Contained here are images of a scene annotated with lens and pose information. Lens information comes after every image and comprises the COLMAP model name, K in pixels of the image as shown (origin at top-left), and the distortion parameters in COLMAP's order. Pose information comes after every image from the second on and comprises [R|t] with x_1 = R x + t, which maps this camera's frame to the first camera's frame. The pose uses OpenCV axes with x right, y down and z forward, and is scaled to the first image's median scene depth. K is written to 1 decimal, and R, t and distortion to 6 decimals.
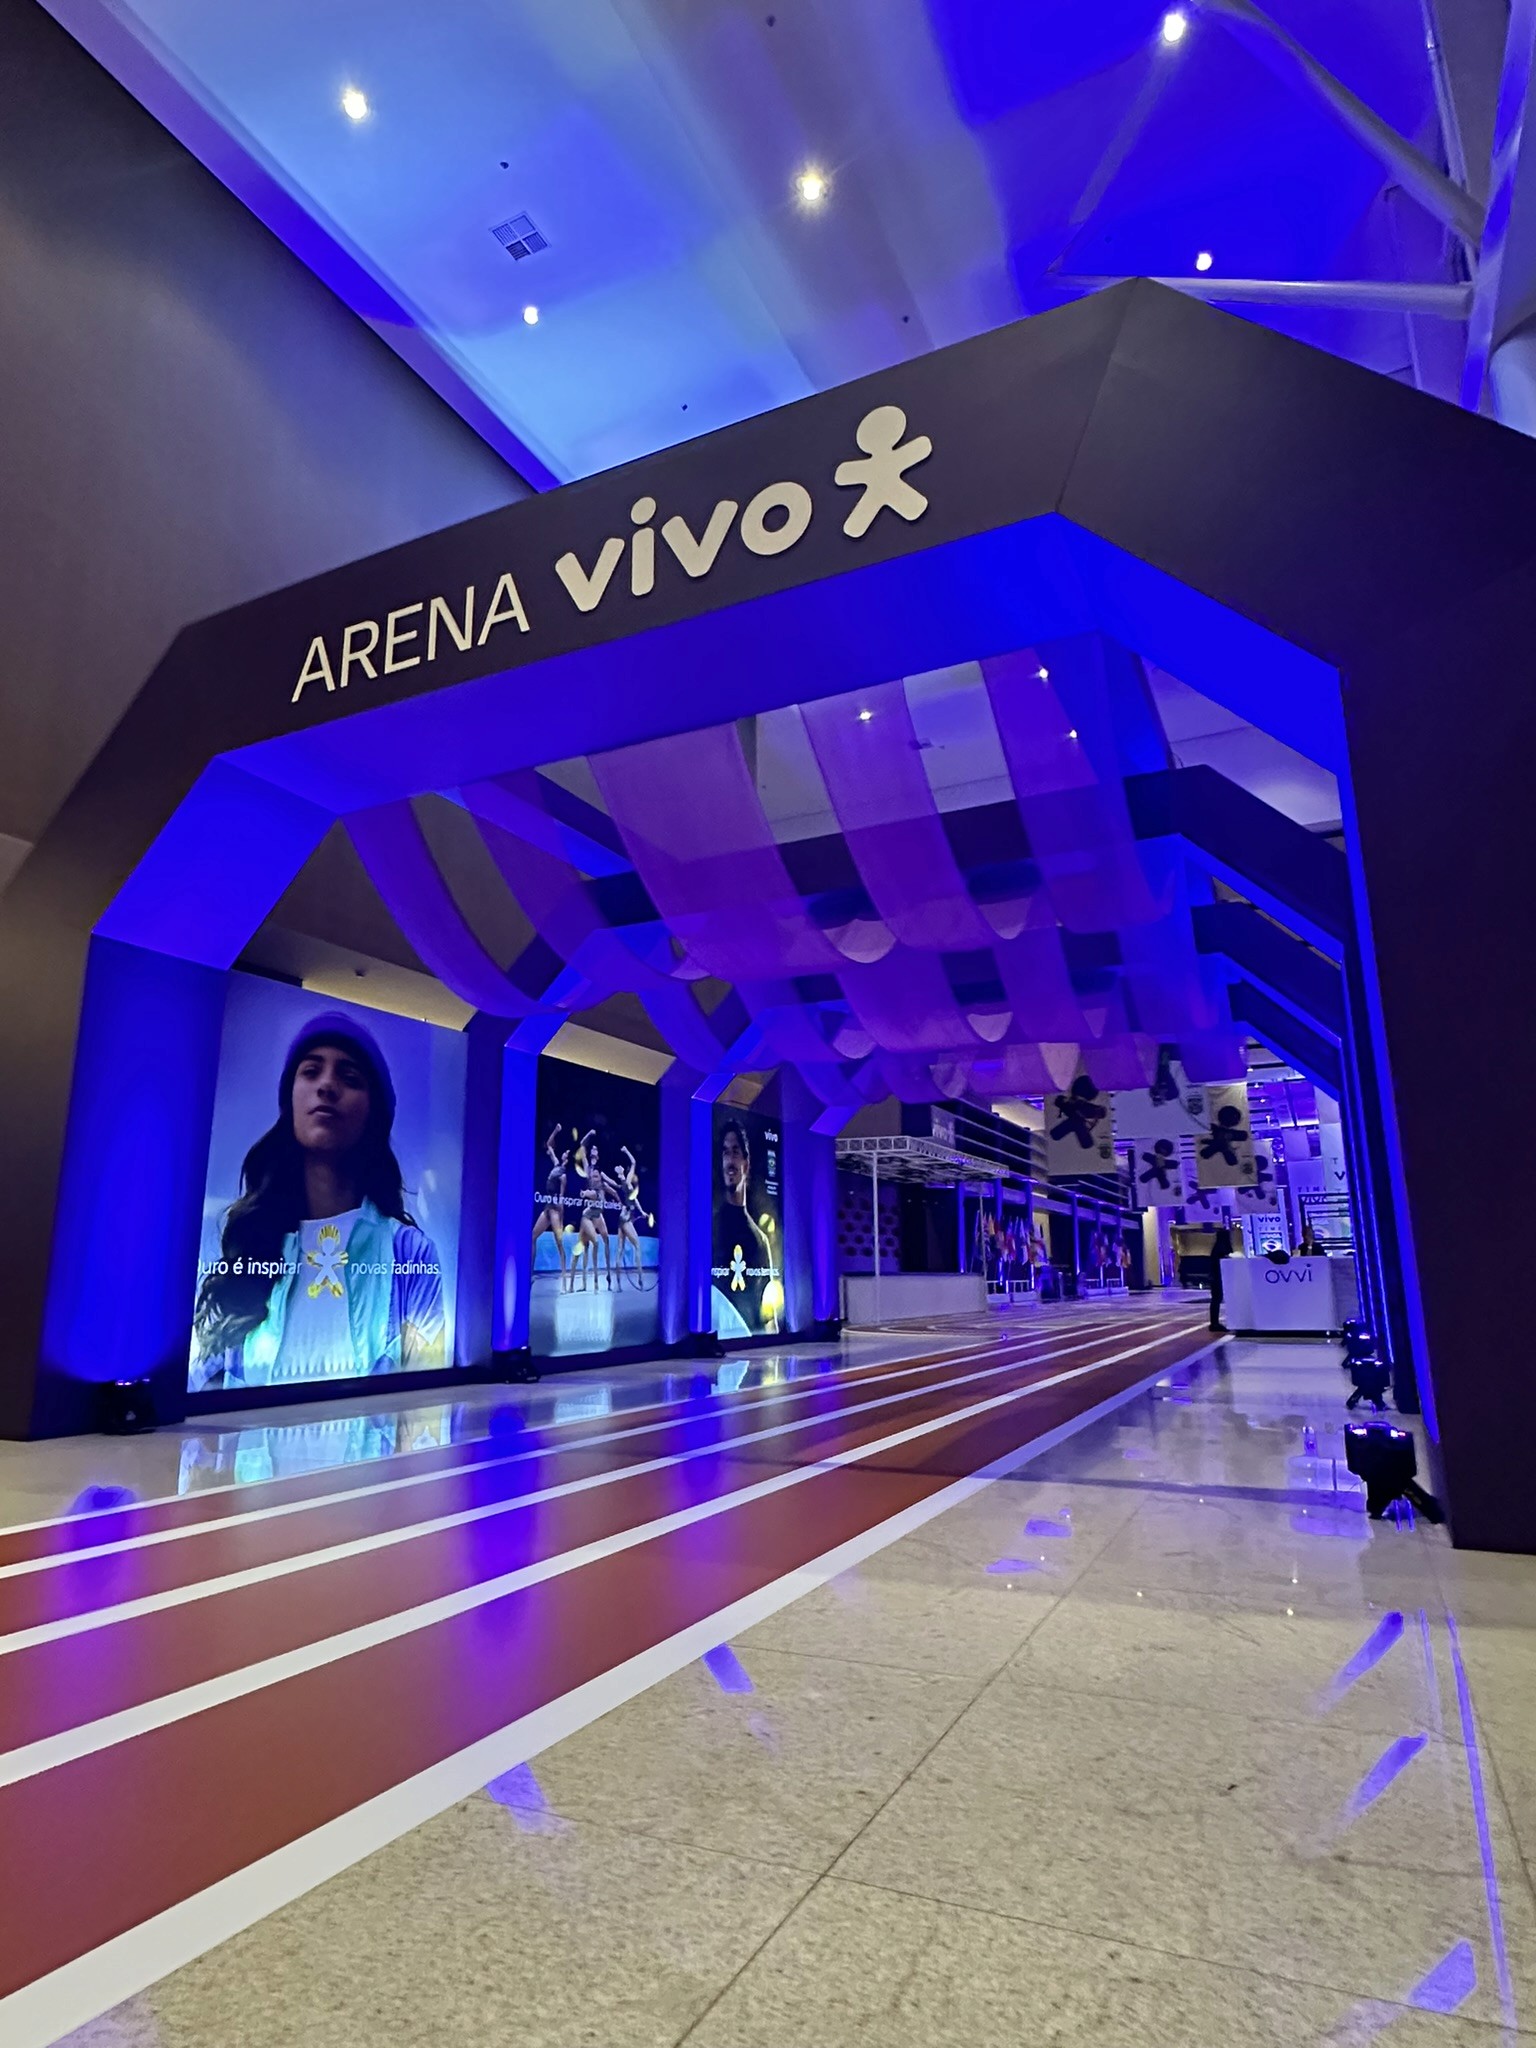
lens RADIAL K [[1157.1, 0, 760.5], [0, 1157.1, 1021.2], [0, 0, 1]] dist [-0.001588, -0.004171]
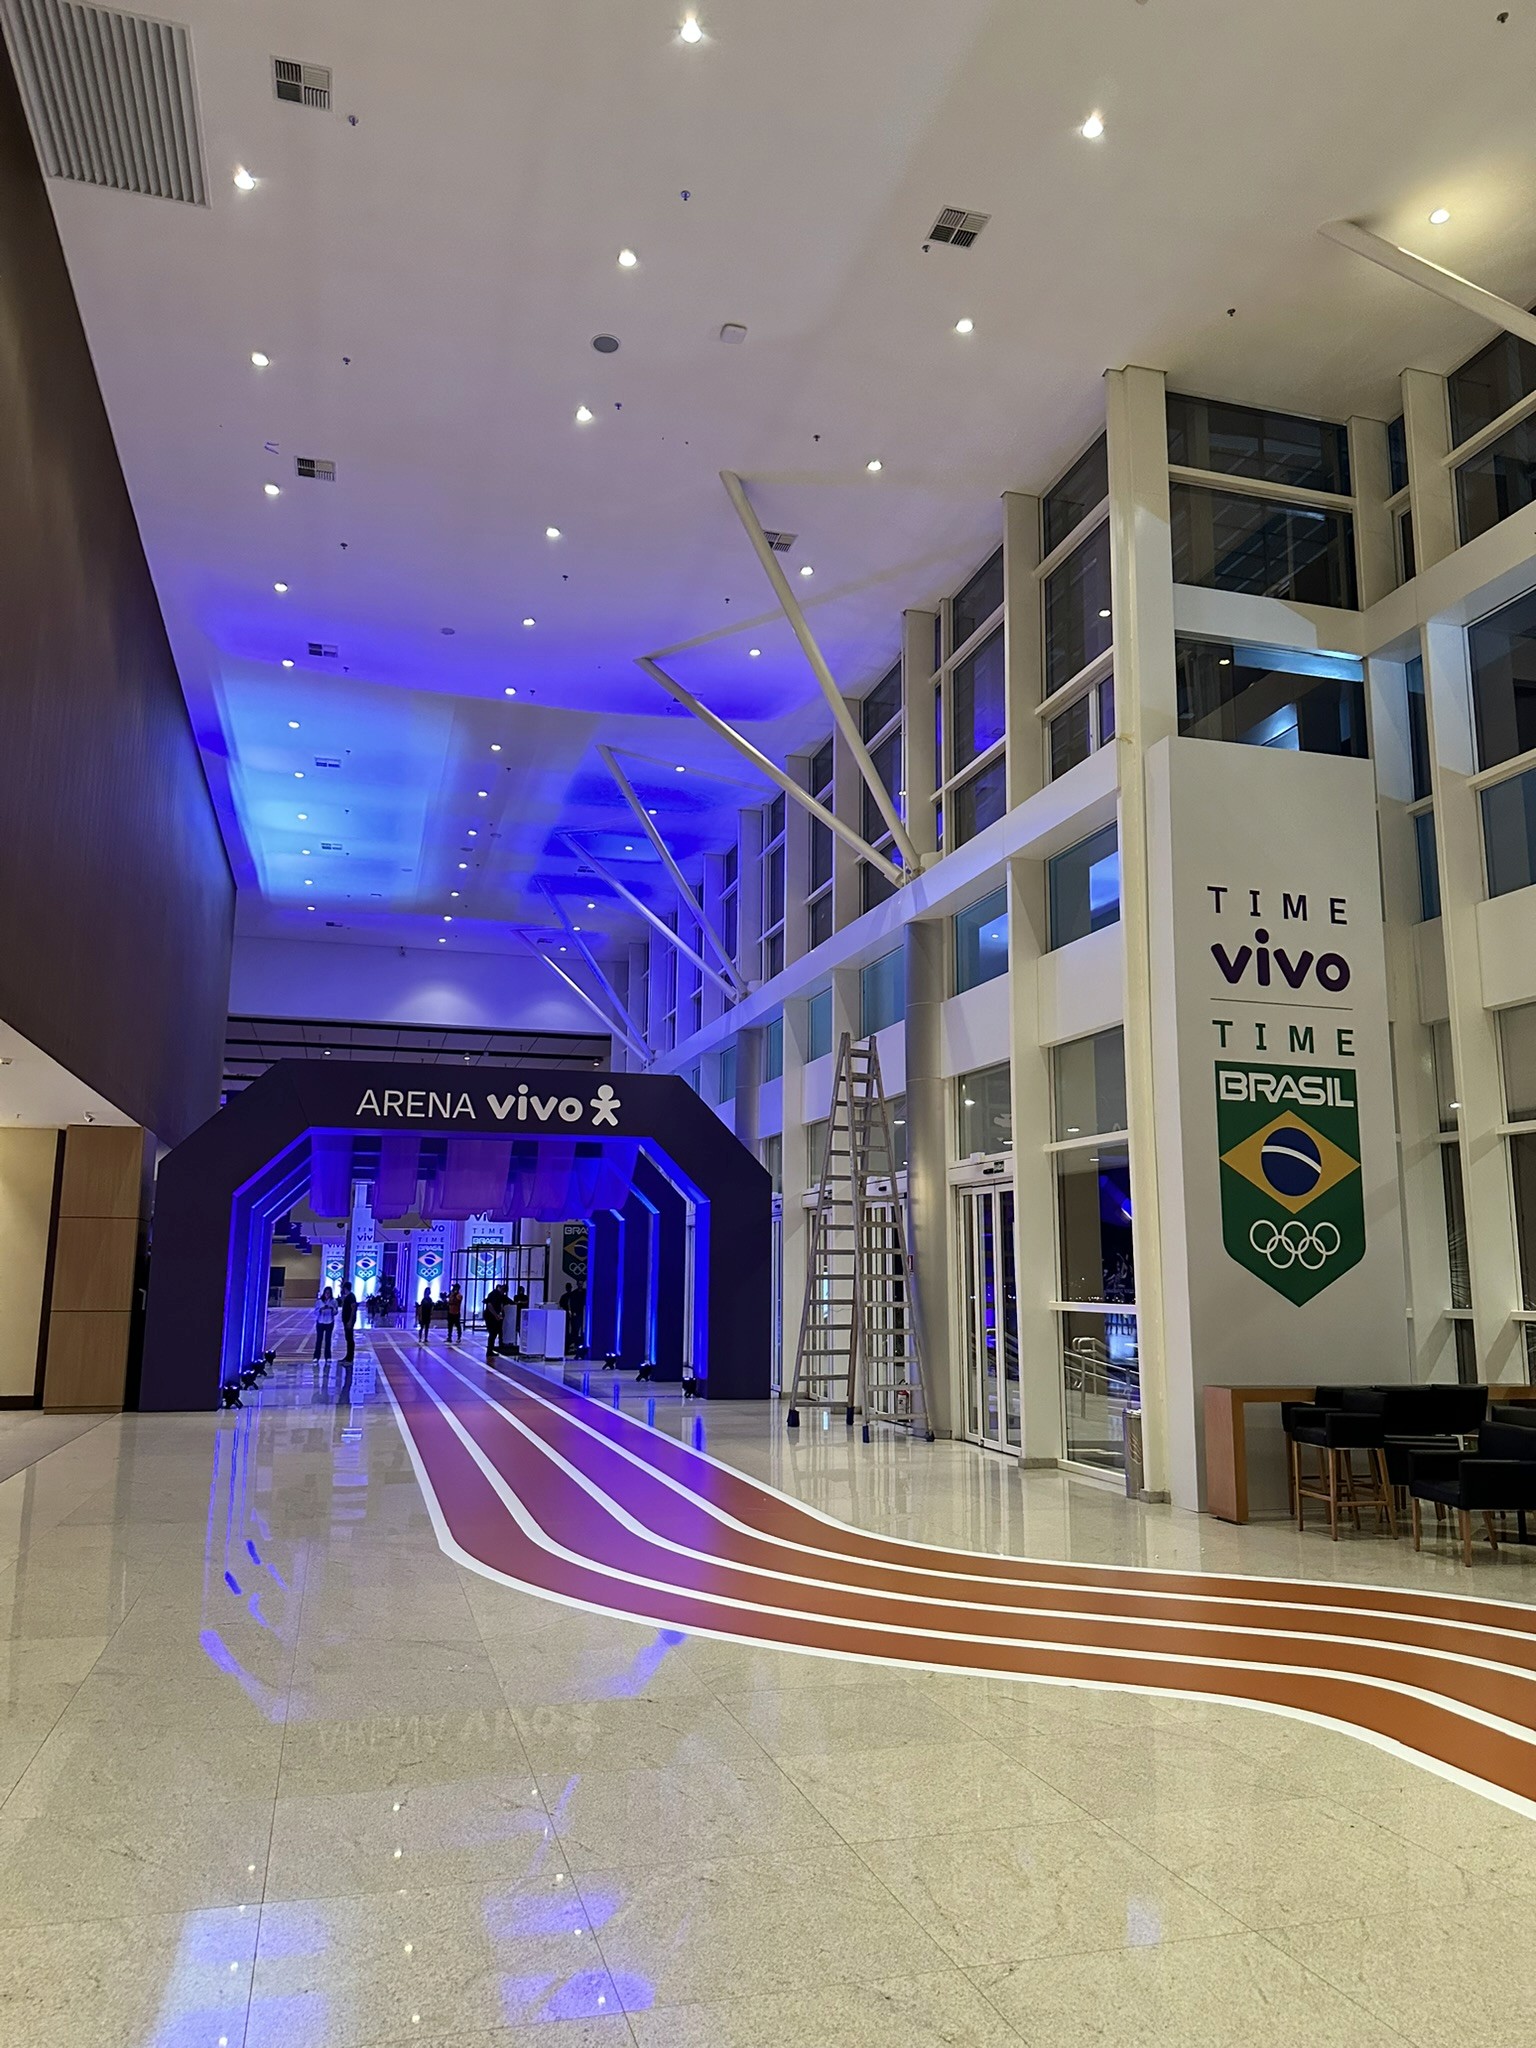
lens RADIAL K [[1428.8, 0, 786.1], [0, 1428.8, 1015.1], [0, 0, 1]] dist [0.056671, -0.040325]
pose [[0.733083, 0.138432, 0.665903, -1.299783], [-0.162488, 0.986363, -0.026171, -0.397101], [-0.660445, -0.089016, 0.745579, -1.367961]]
